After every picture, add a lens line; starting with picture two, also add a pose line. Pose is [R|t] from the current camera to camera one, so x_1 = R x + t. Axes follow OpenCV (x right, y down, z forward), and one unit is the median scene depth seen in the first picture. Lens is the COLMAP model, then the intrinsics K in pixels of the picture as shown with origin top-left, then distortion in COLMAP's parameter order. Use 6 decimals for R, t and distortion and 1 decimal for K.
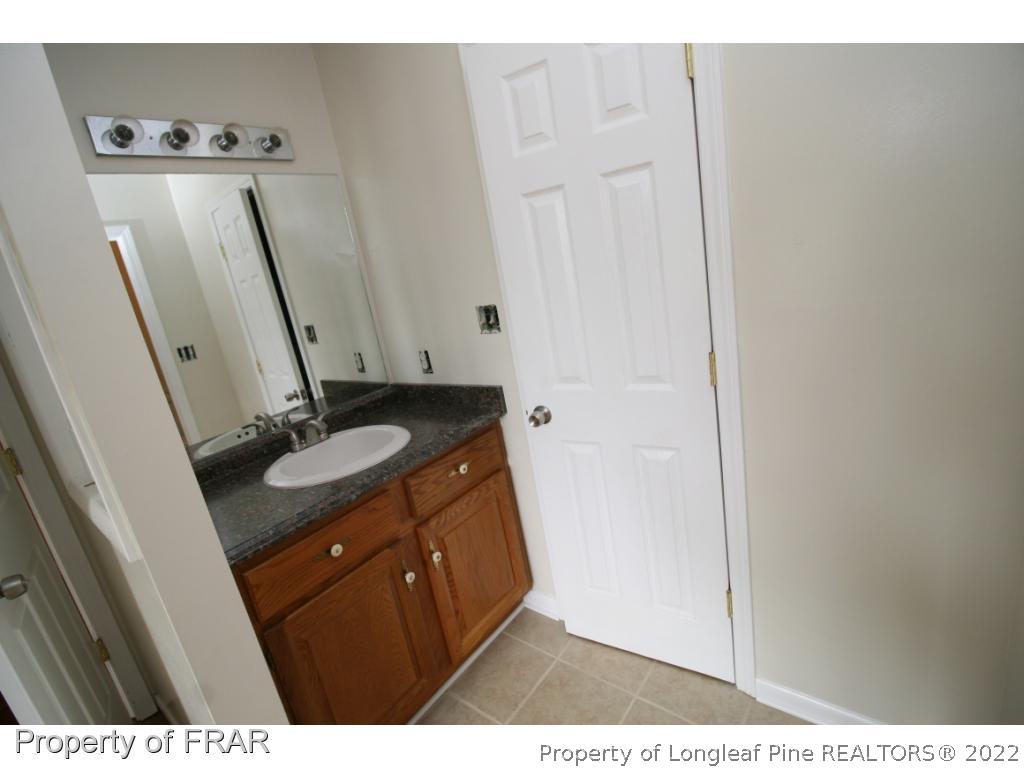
lens RADIAL K [[475.8, 0, 513.0], [0, 475.8, 380.4], [0, 0, 1]] dist [-0.001303, -0.011872]
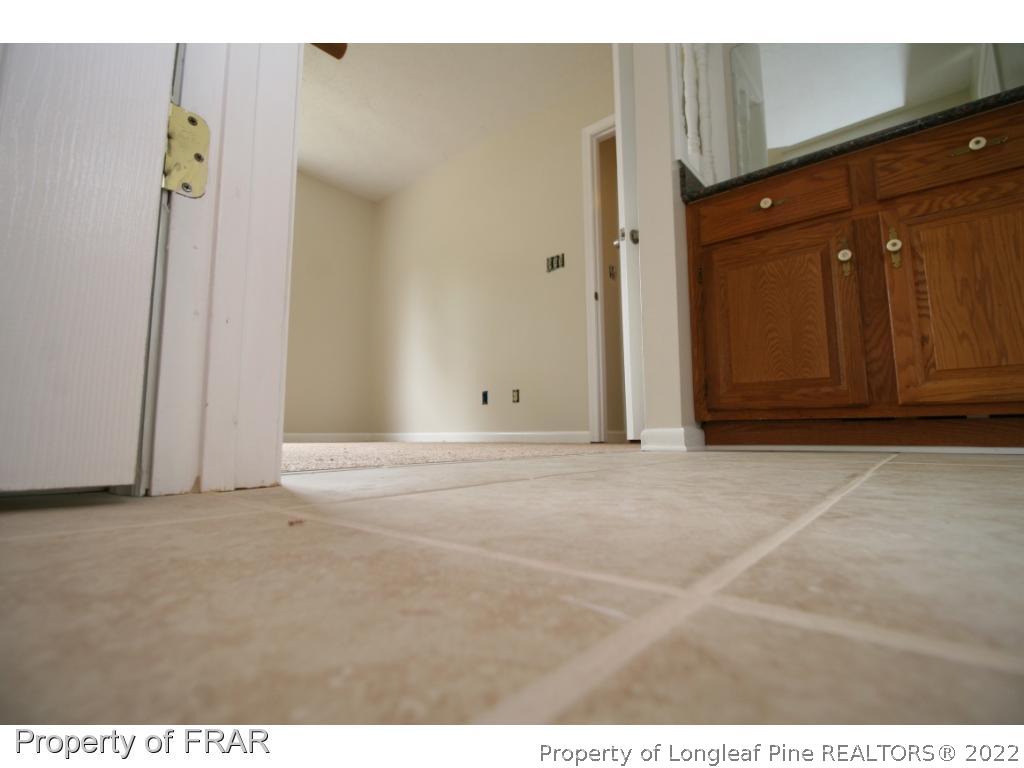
lens RADIAL K [[475.8, 0, 513.0], [0, 475.8, 380.4], [0, 0, 1]] dist [-0.001303, -0.011872]
pose [[-0.034601, 0.056389, -0.997809, 0.702592], [-0.237300, 0.969391, 0.063012, 0.707541], [0.970820, 0.238961, -0.020161, 0.426227]]
